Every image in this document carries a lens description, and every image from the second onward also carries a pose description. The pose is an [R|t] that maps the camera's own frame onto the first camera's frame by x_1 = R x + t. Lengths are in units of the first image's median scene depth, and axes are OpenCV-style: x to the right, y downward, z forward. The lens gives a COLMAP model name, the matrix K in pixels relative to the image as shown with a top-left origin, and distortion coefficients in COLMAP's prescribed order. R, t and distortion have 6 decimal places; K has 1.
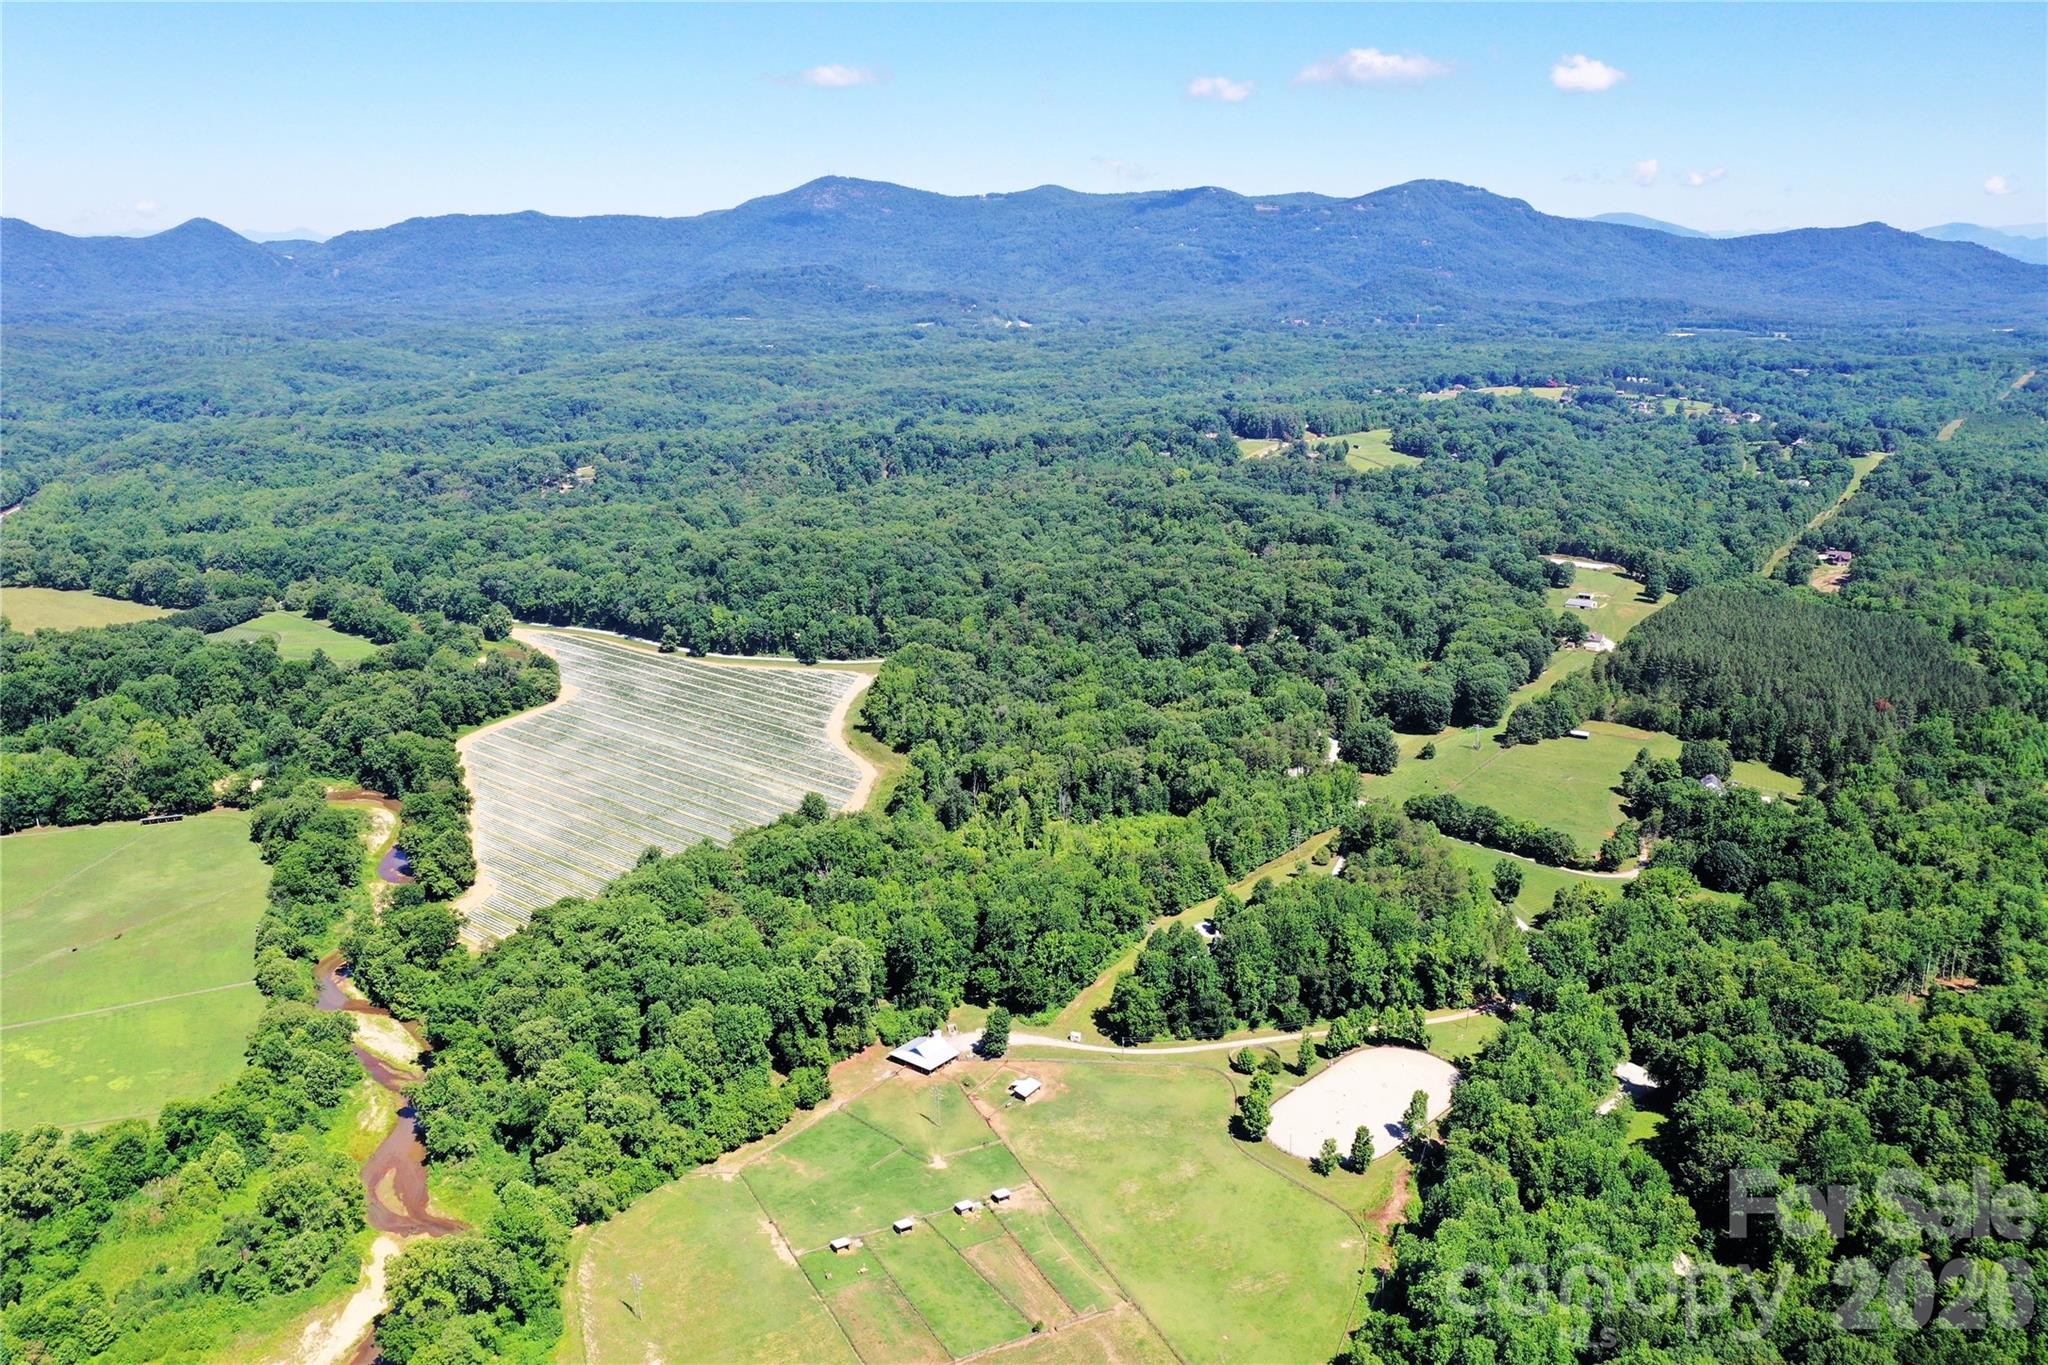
lens RADIAL K [[1610.9, 0, 1030.9], [0, 1610.9, 674.9], [0, 0, 1]] dist [0.000962, 0.001448]
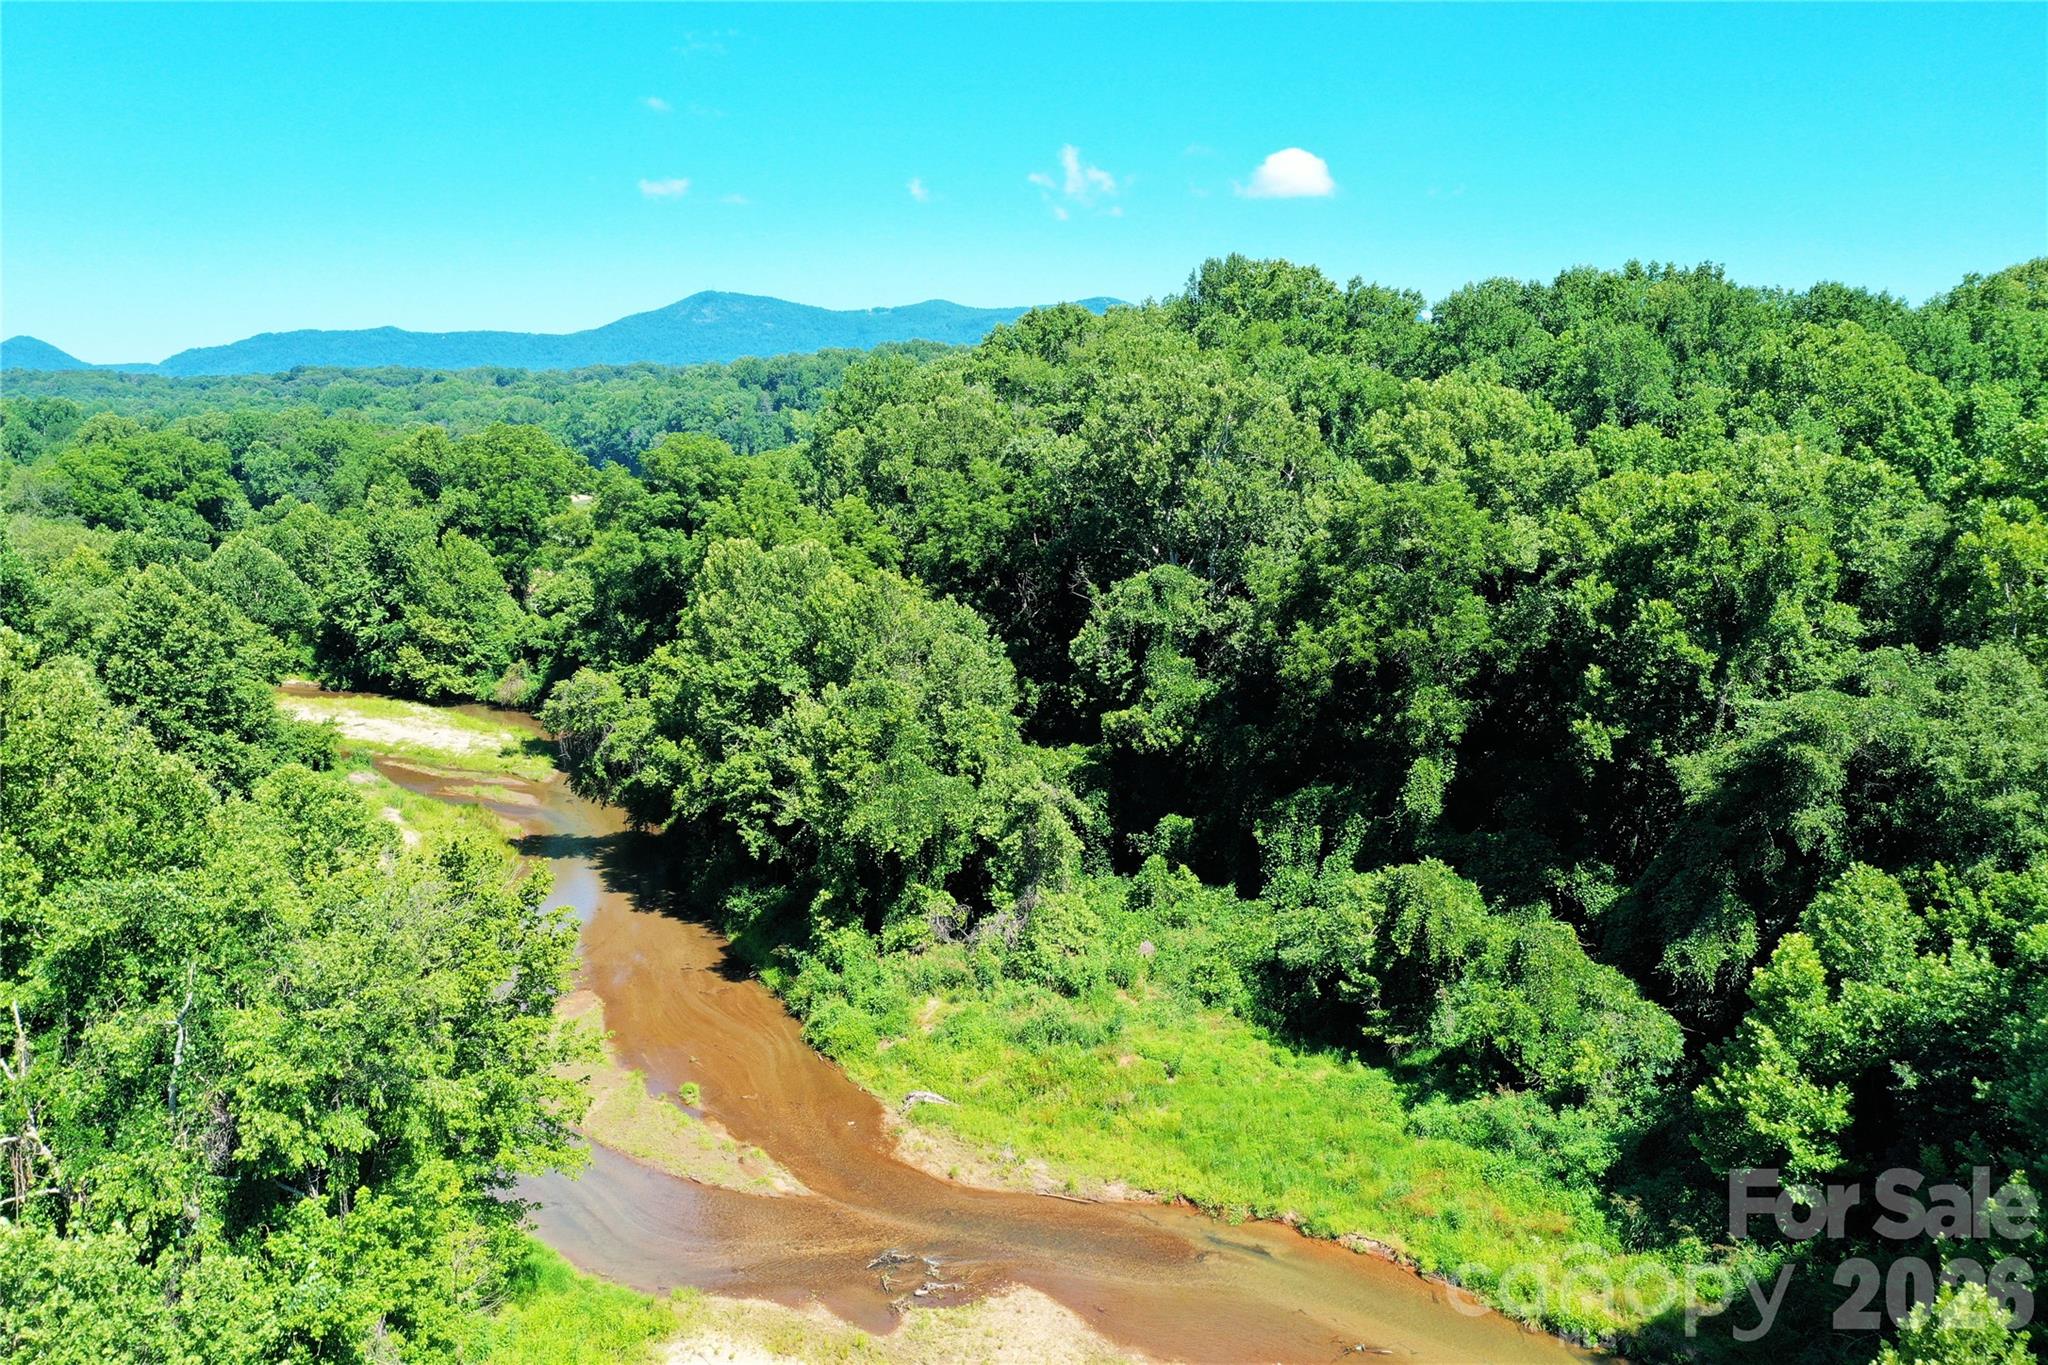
lens RADIAL K [[1588.8, 0, 1033.2], [0, 1588.8, 684.7], [0, 0, 1]] dist [-0.003787, -0.000961]
pose [[0.995306, -0.019782, 0.094729, -0.155118], [0.028686, 0.995199, -0.093570, 0.124537], [-0.092424, 0.095848, 0.991096, 0.349074]]
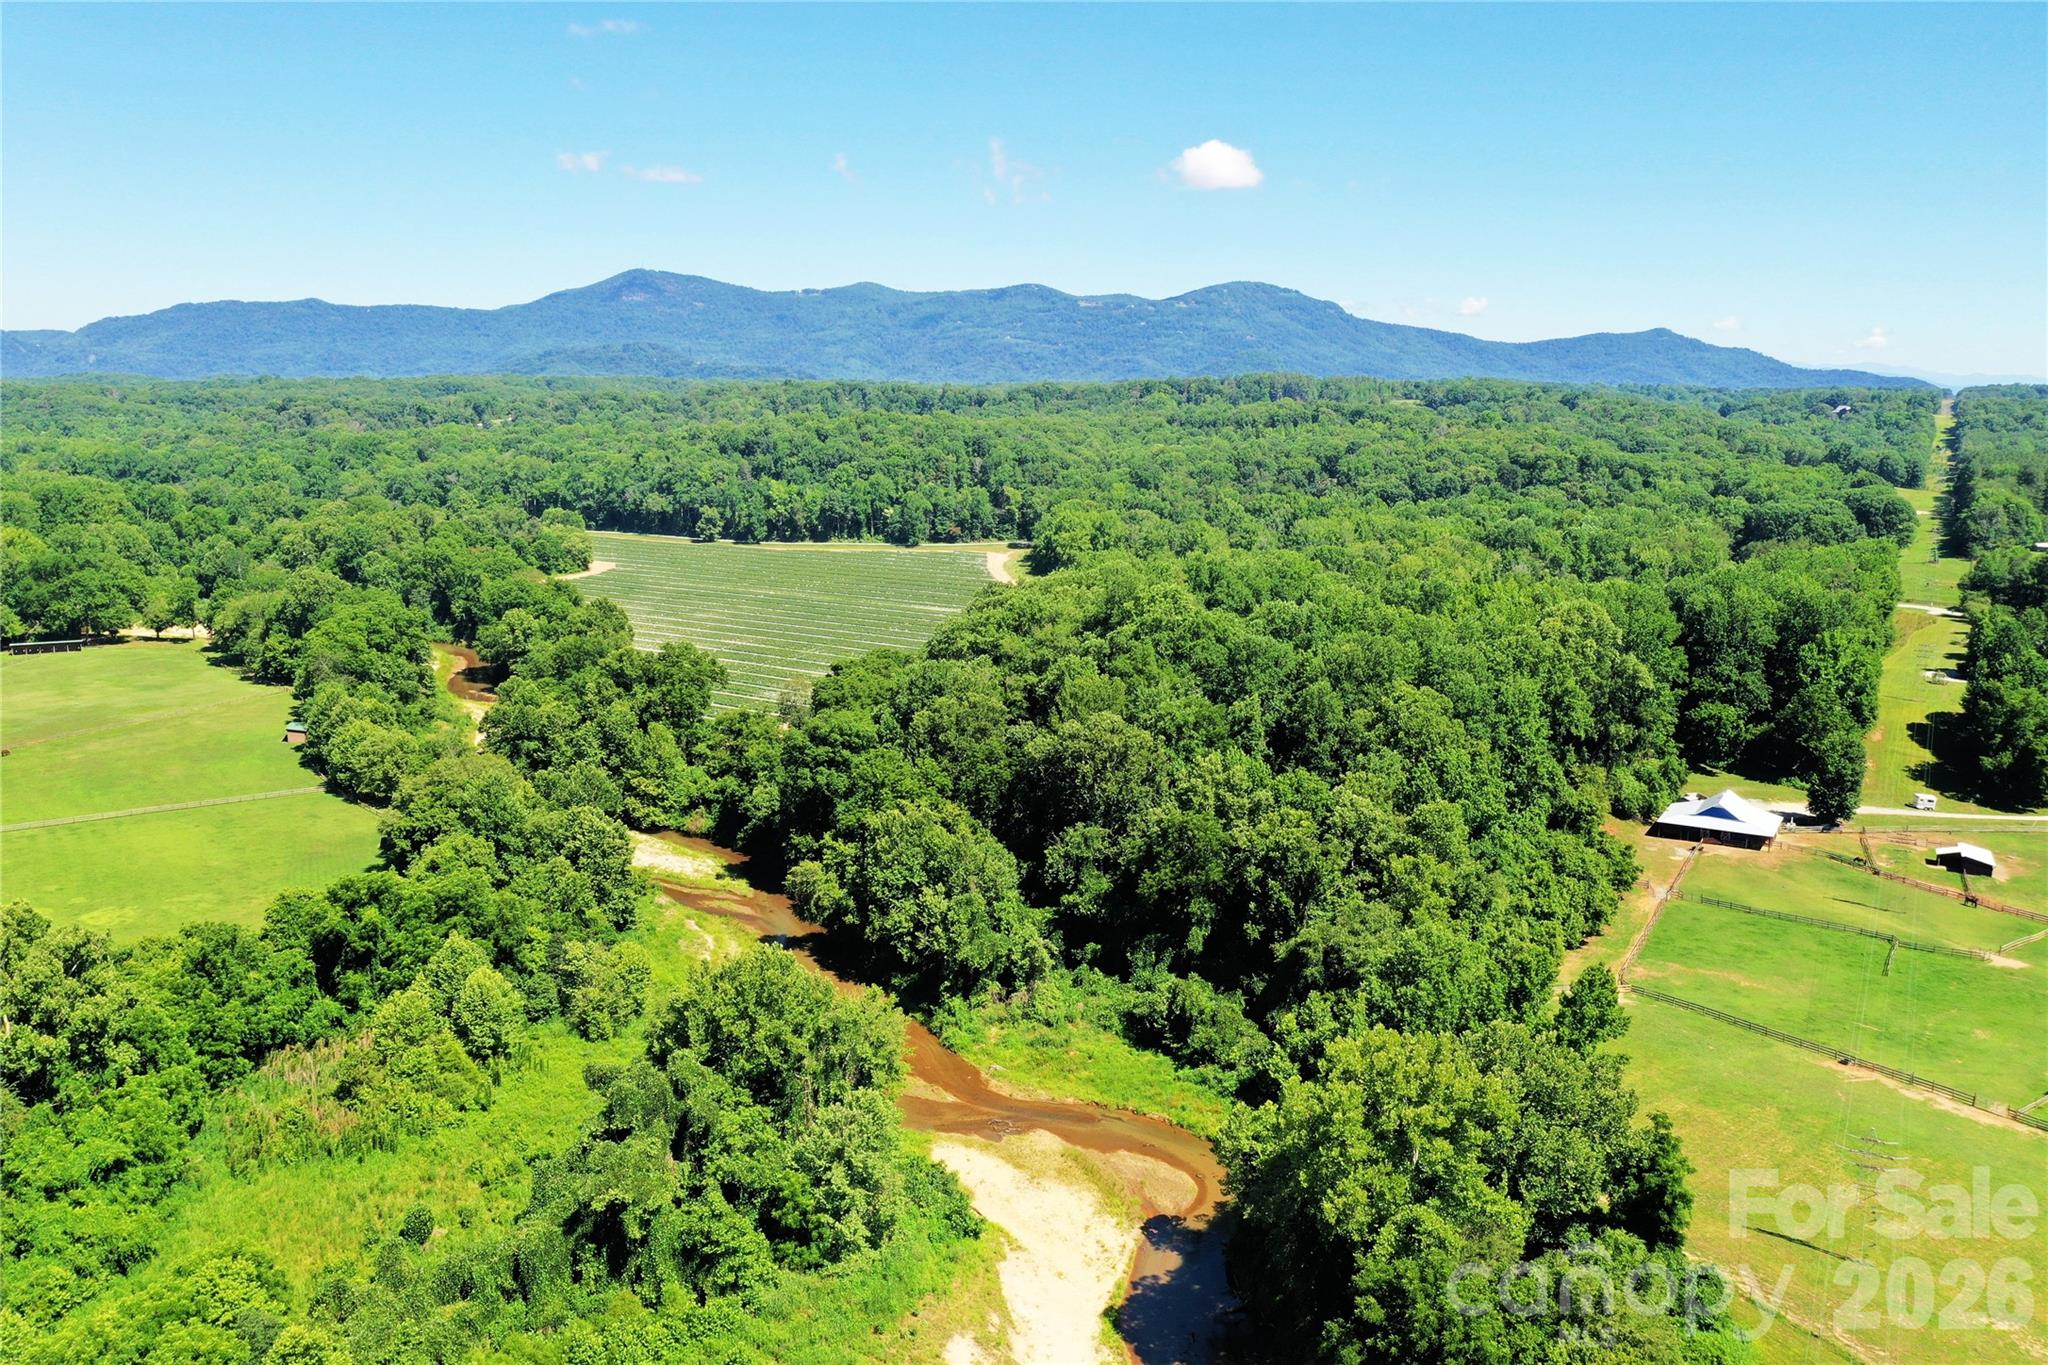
lens RADIAL K [[1596.1, 0, 1026.2], [0, 1596.1, 682.6], [0, 0, 1]] dist [-0.002506, -0.001805]
pose [[0.990419, -0.013326, 0.137447, -0.173514], [0.024119, 0.996727, -0.077162, 0.107251], [-0.135969, 0.079738, 0.987499, 0.242649]]
